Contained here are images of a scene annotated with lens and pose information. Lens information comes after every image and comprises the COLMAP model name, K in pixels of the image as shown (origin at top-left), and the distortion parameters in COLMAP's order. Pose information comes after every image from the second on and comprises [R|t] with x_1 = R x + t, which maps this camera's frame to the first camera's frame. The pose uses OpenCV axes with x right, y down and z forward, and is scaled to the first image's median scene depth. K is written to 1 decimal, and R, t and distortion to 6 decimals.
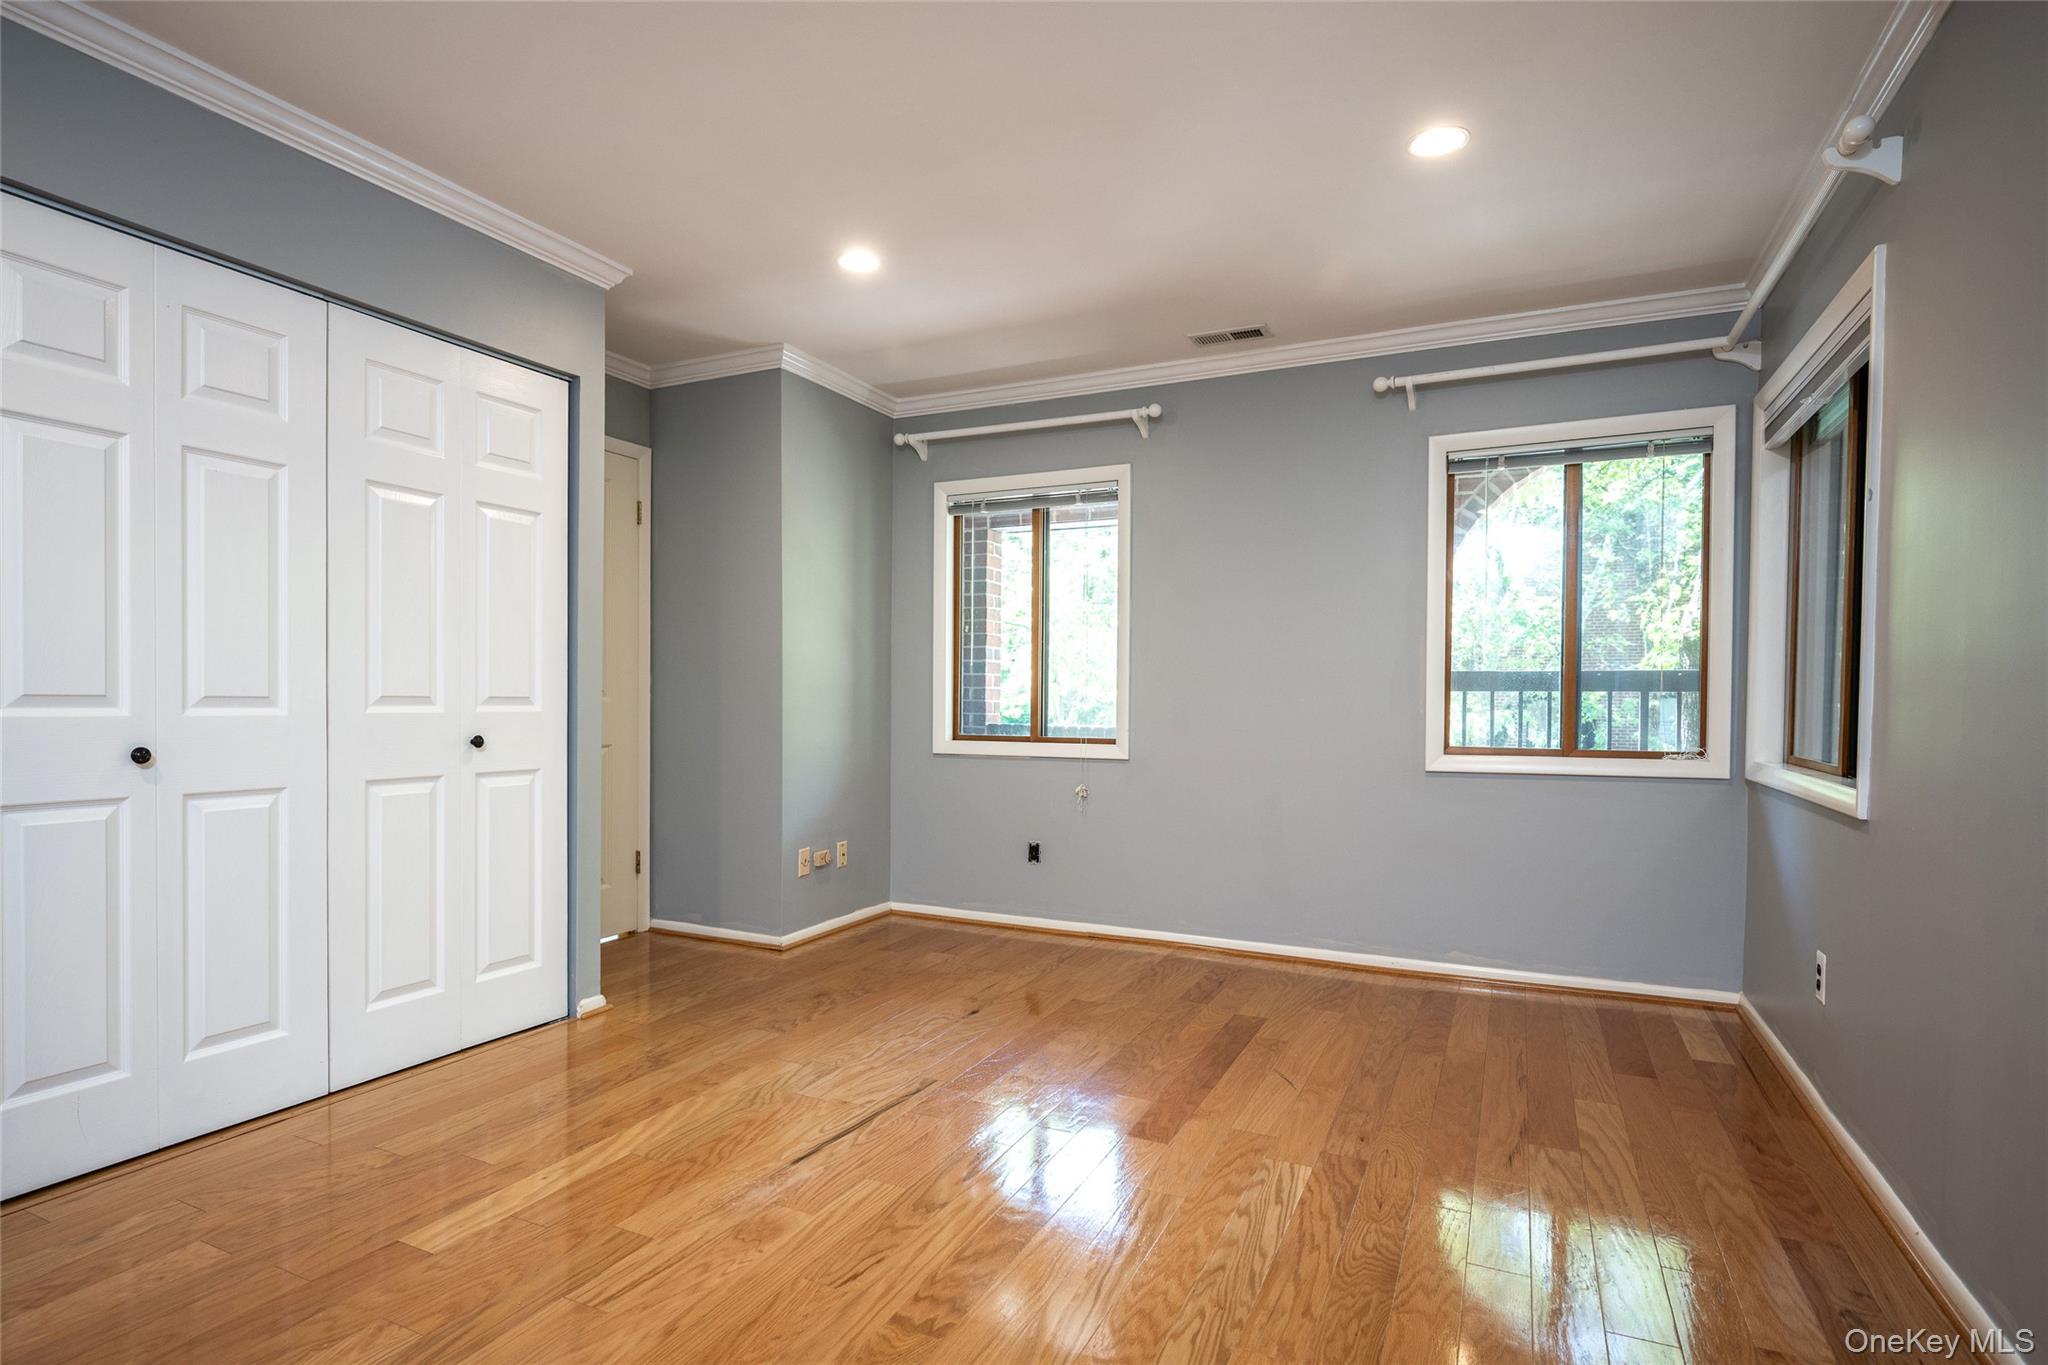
lens RADIAL K [[1014.7, 0, 1014.3], [0, 1014.7, 694.8], [0, 0, 1]] dist [0.005226, -0.000235]
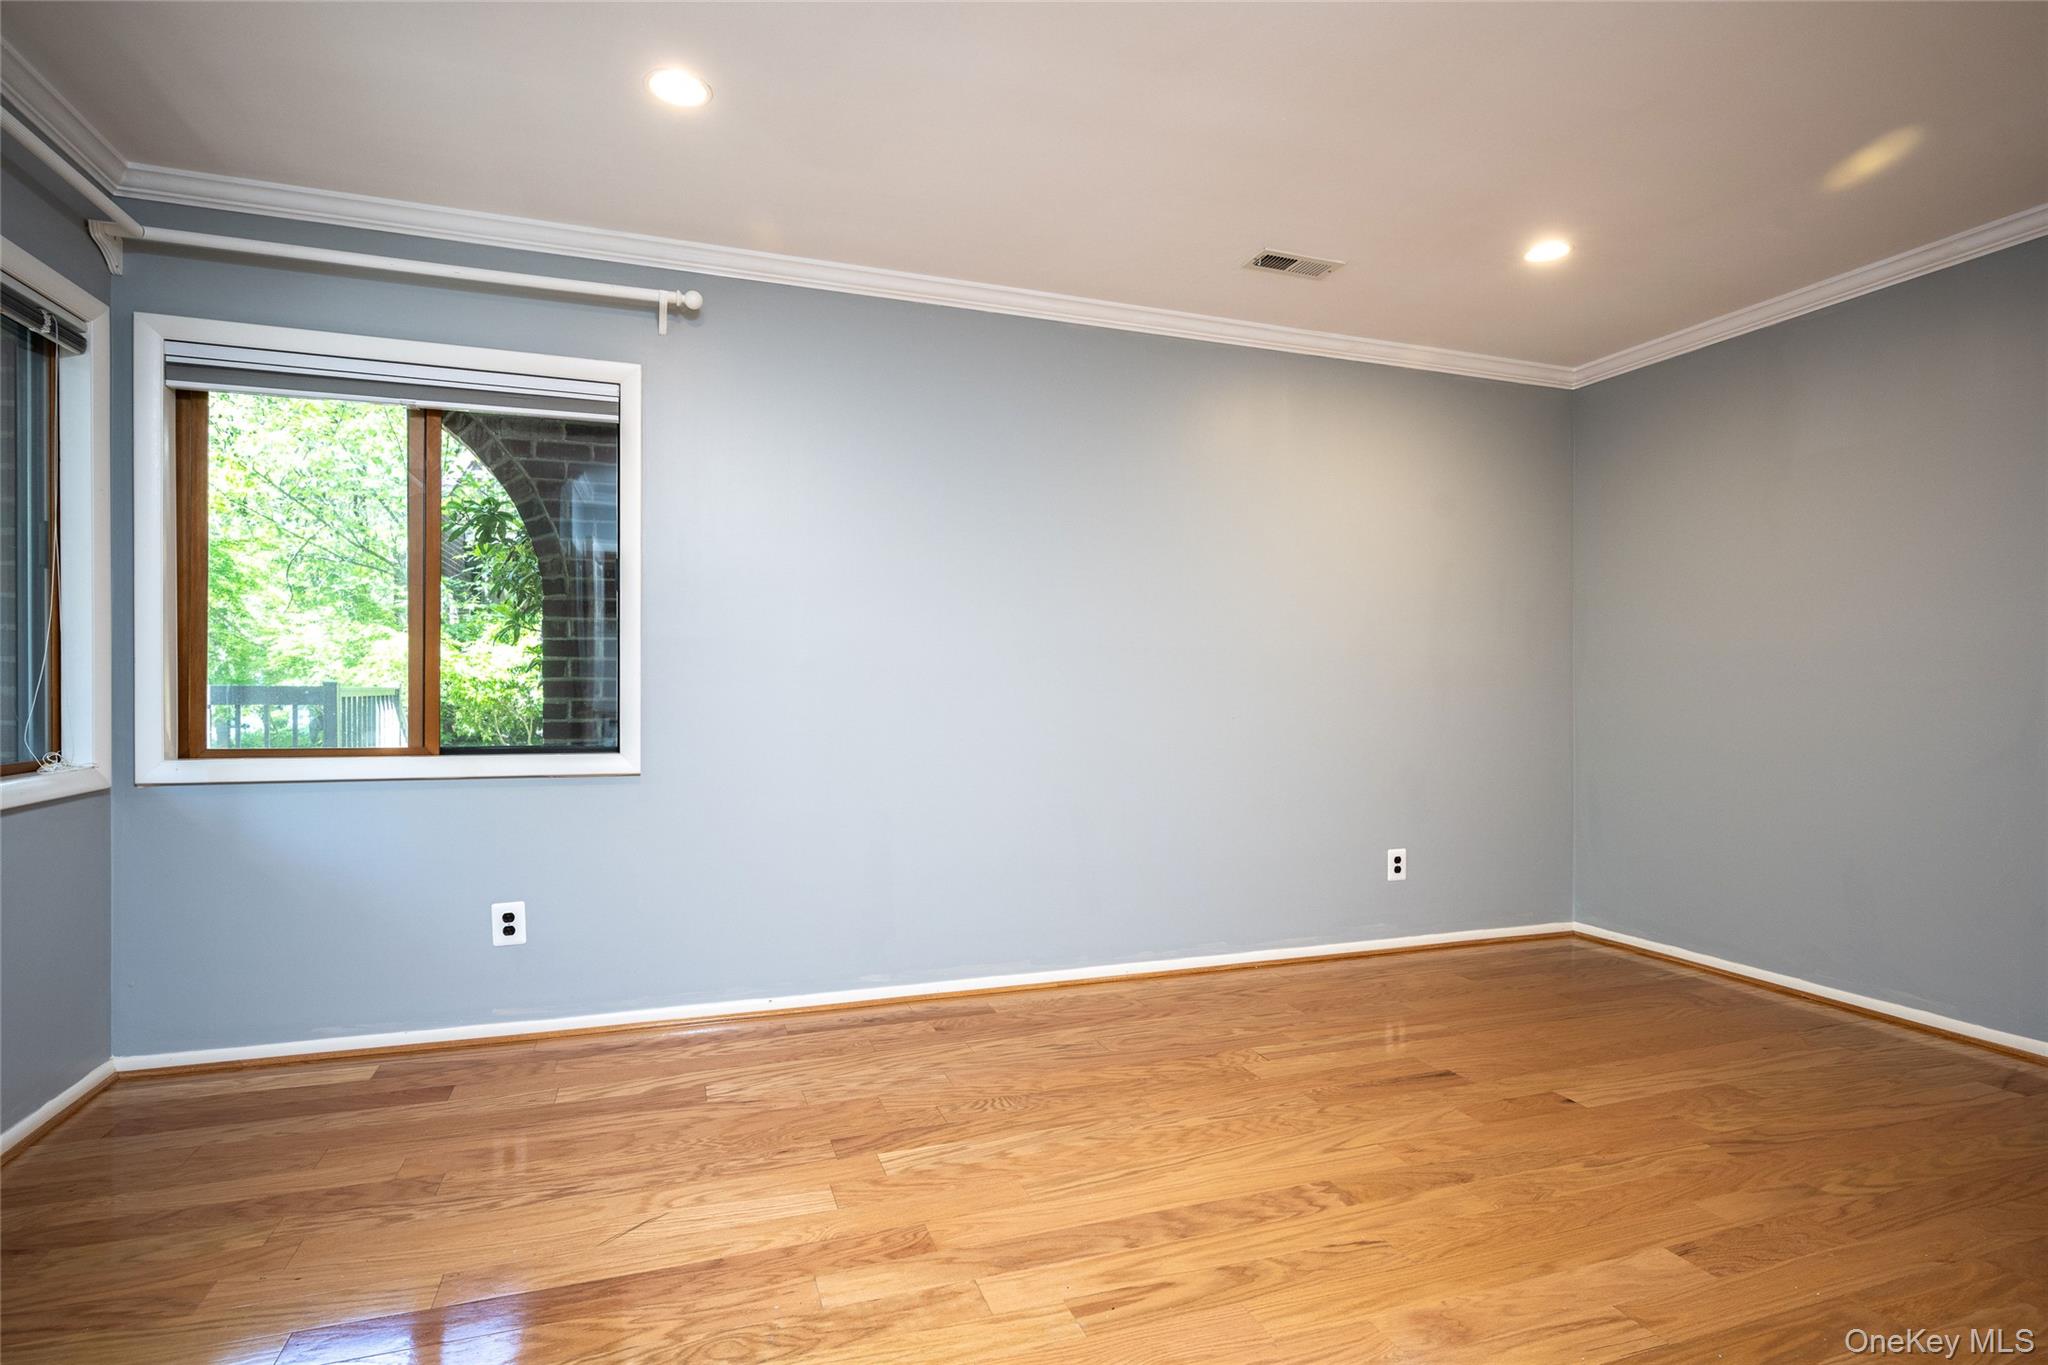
lens RADIAL K [[1014.7, 0, 1013.2], [0, 1014.7, 685.8], [0, 0, 1]] dist [0.005226, -0.000235]
pose [[-0.699591, -0.011301, 0.714454, -0.615292], [-0.010693, 0.999929, 0.005345, -0.016916], [-0.714464, -0.003900, -0.699662, 1.881104]]
